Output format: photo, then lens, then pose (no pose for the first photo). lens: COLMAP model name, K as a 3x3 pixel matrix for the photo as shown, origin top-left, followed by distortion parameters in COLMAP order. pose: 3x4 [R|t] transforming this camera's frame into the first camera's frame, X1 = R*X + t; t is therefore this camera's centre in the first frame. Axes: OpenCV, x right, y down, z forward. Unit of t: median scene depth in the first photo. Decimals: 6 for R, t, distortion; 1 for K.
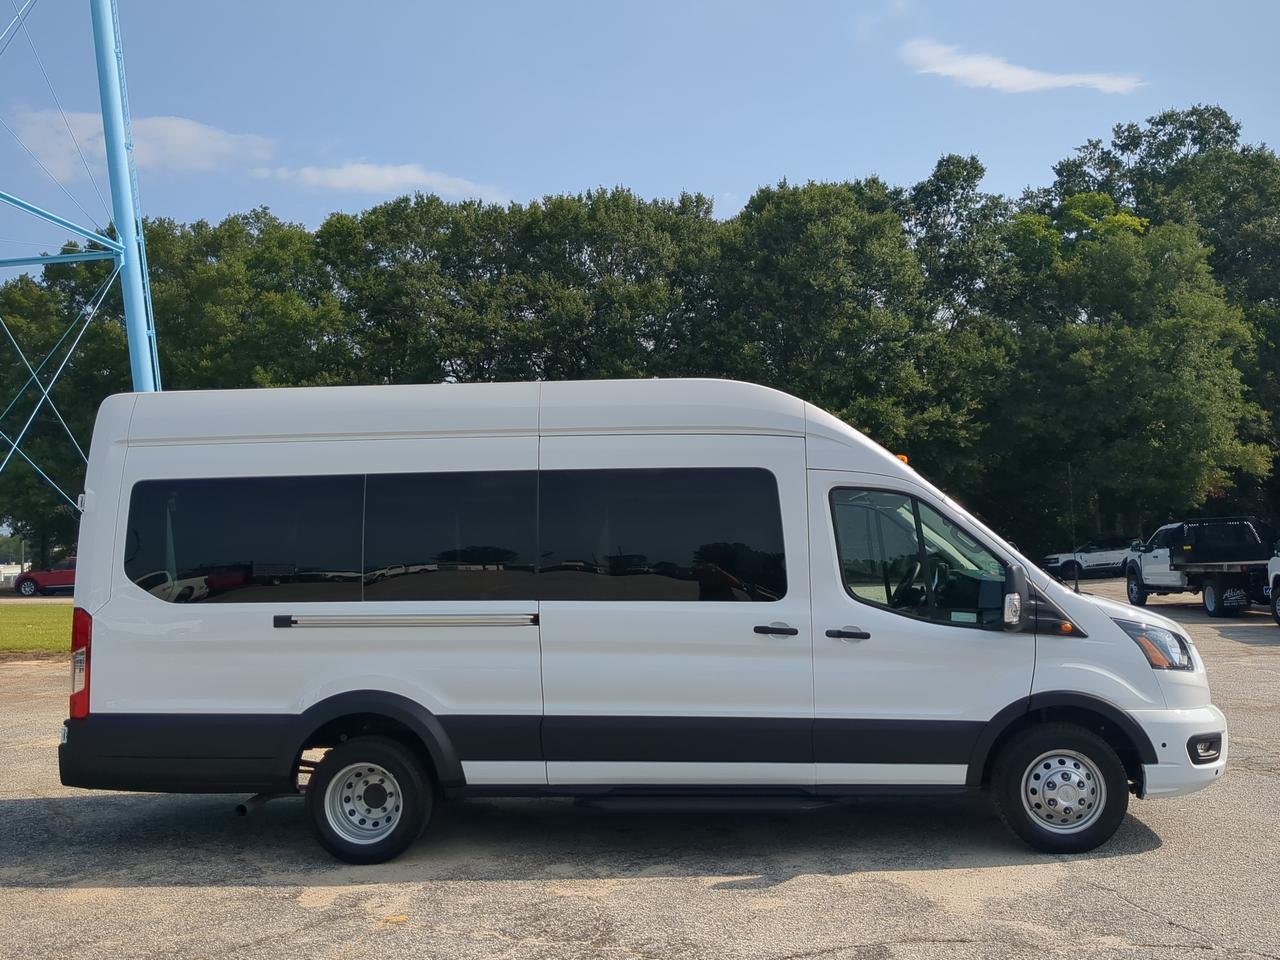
lens RADIAL K [[1163.8, 0, 641.2], [0, 1163.8, 475.1], [0, 0, 1]] dist [0.021461, -0.045416]
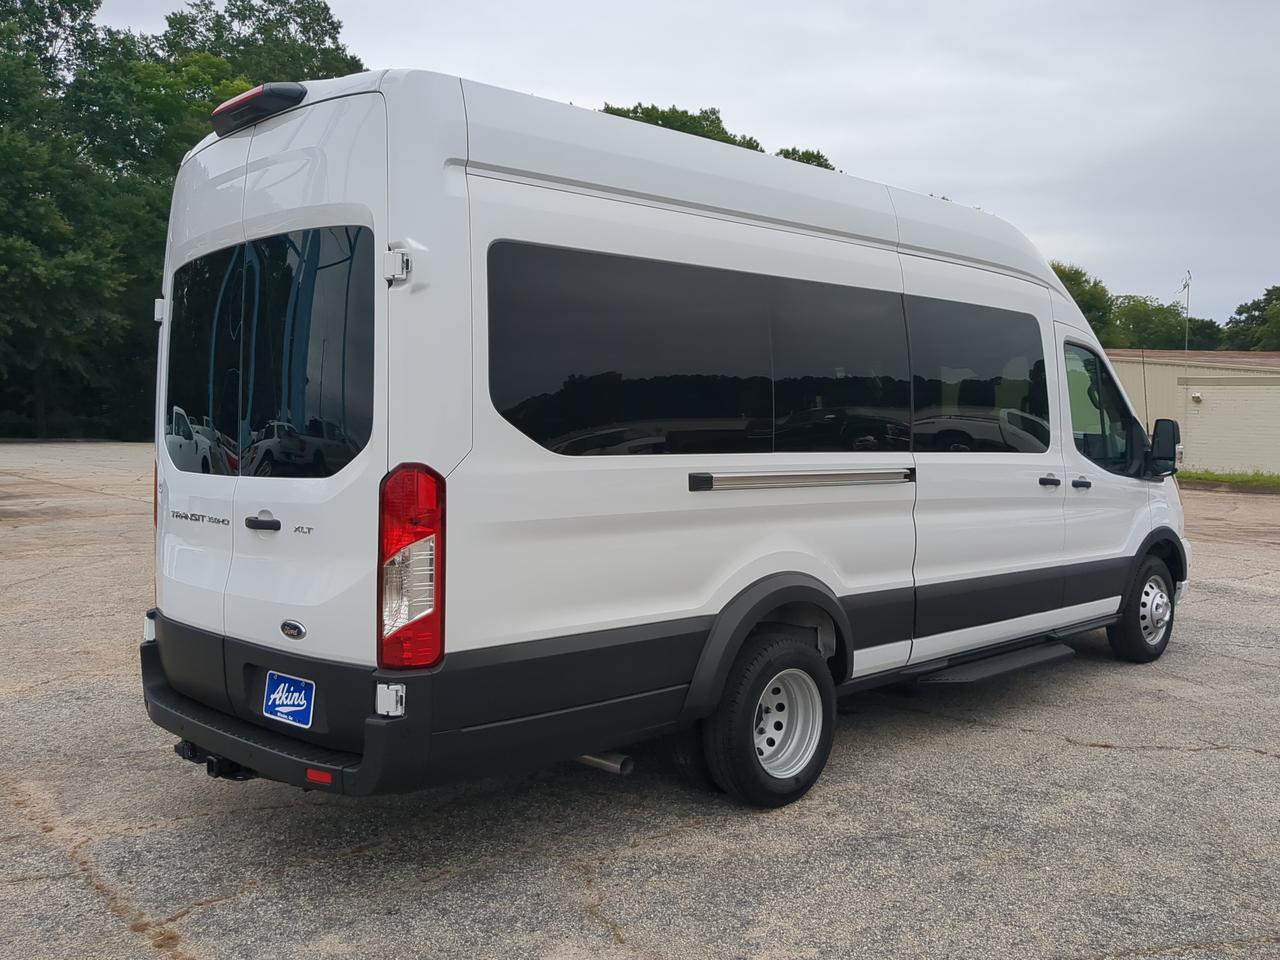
lens RADIAL K [[1163.8, 0, 638.7], [0, 1163.8, 475.9], [0, 0, 1]] dist [0.021461, -0.045416]
pose [[0.657858, -0.012626, 0.753036, -0.963178], [-0.064352, 0.995261, 0.072905, 0.086677], [-0.750388, -0.096420, 0.653928, 0.676786]]
